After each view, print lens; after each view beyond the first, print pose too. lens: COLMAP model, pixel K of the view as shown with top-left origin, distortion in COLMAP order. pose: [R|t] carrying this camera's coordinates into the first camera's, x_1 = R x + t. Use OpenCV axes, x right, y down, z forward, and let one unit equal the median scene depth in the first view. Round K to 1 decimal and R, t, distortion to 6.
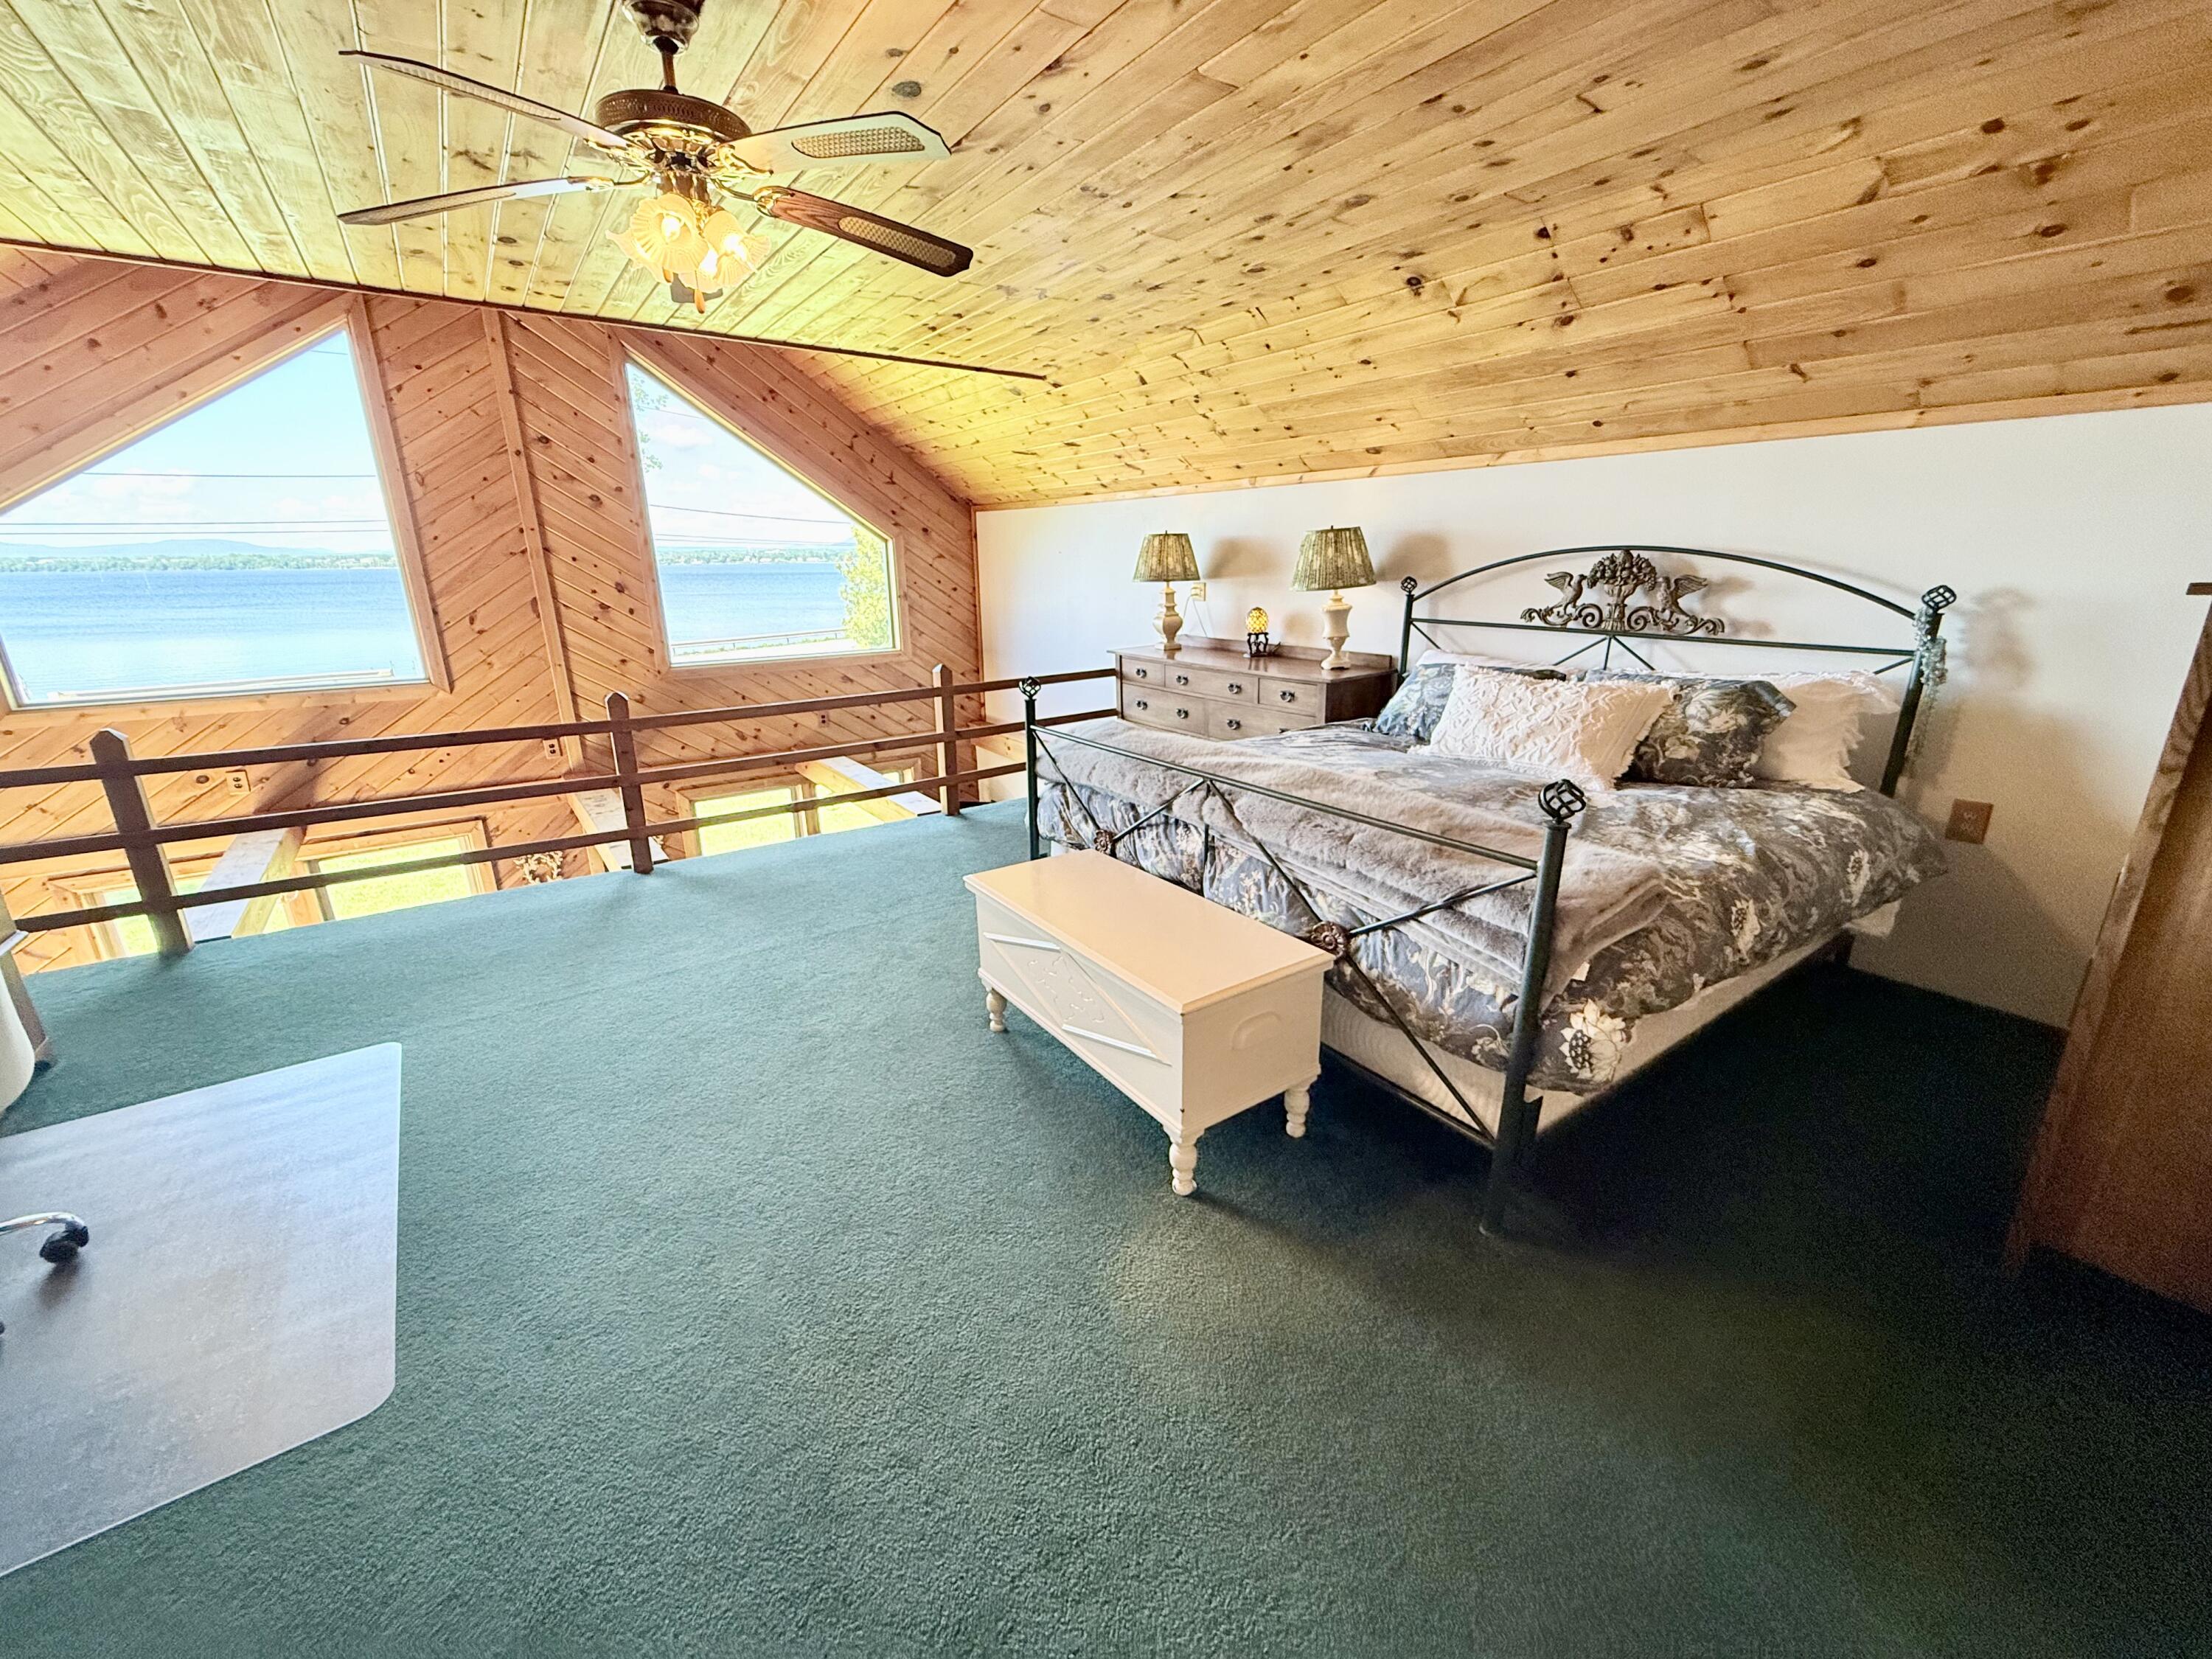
lens RADIAL K [[882.0, 0, 1103.2], [0, 882.0, 834.1], [0, 0, 1]] dist [0.000215, 0.000067]
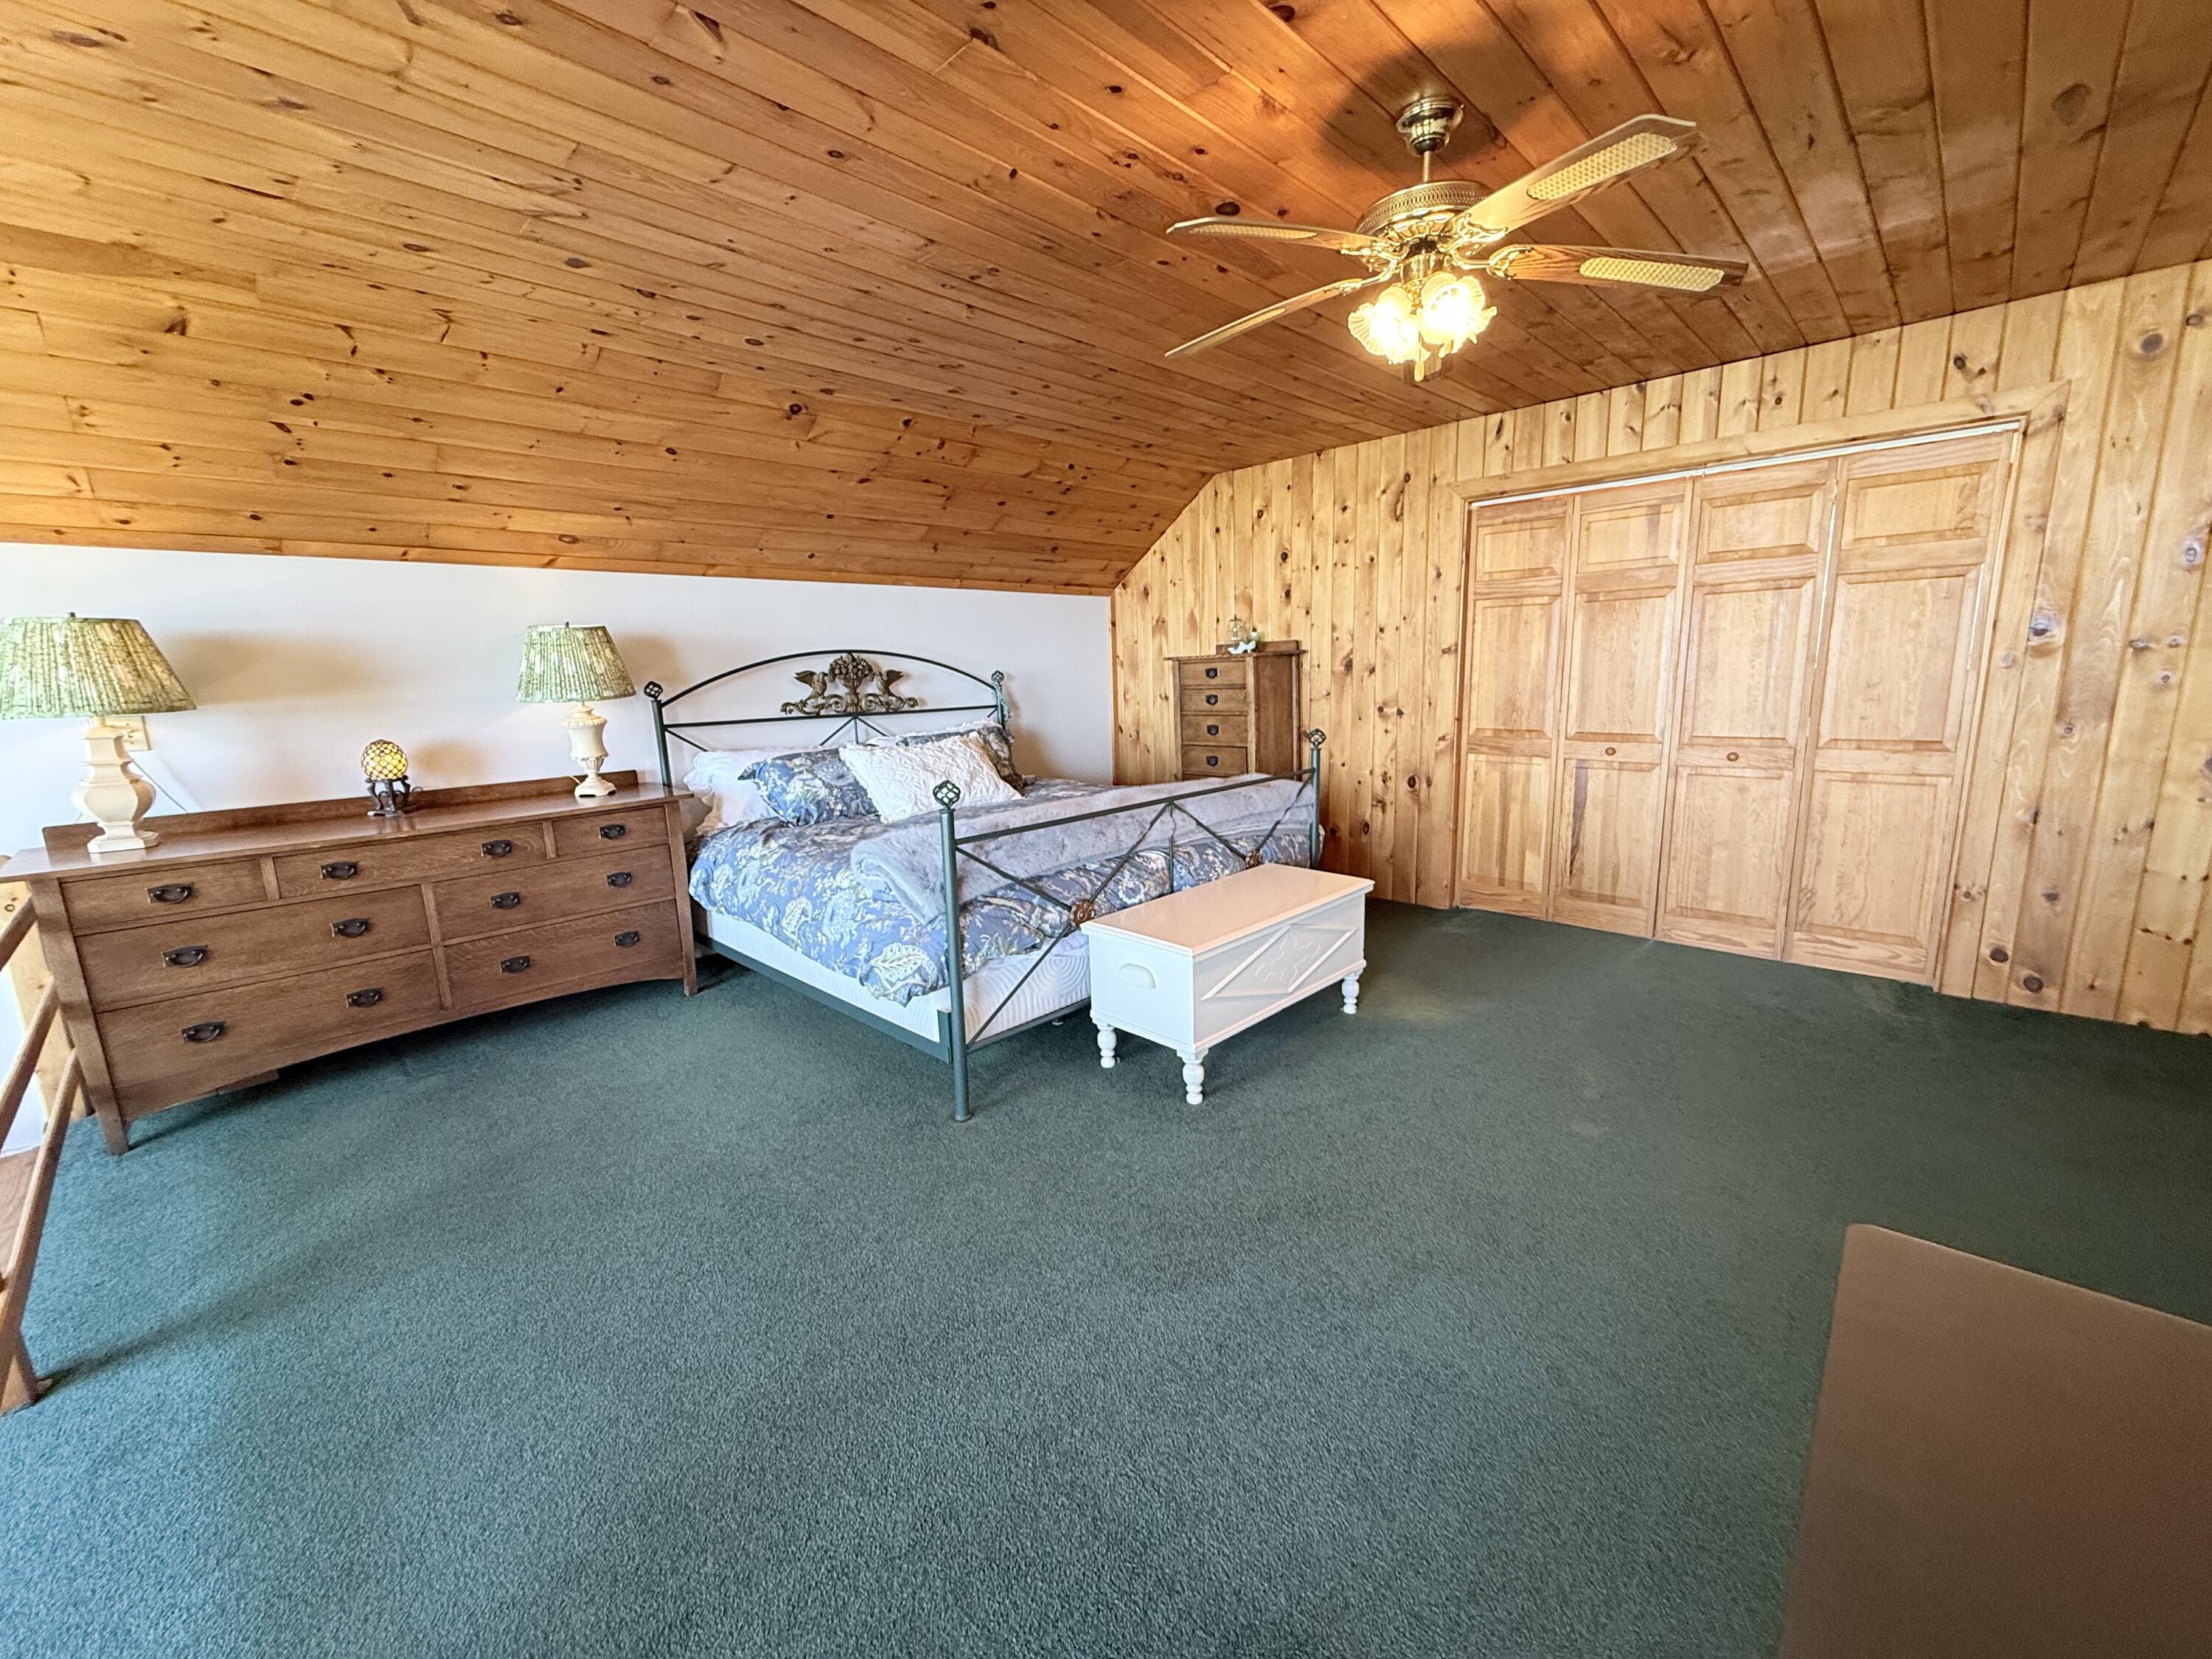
lens RADIAL K [[882.0, 0, 1104.6], [0, 882.0, 834.1], [0, 0, 1]] dist [0.000215, 0.000067]
pose [[-0.173656, -0.170785, 0.969885, -0.766976], [0.327481, 0.918787, 0.220422, -0.228497], [-0.928763, 0.355896, -0.103624, 0.839904]]
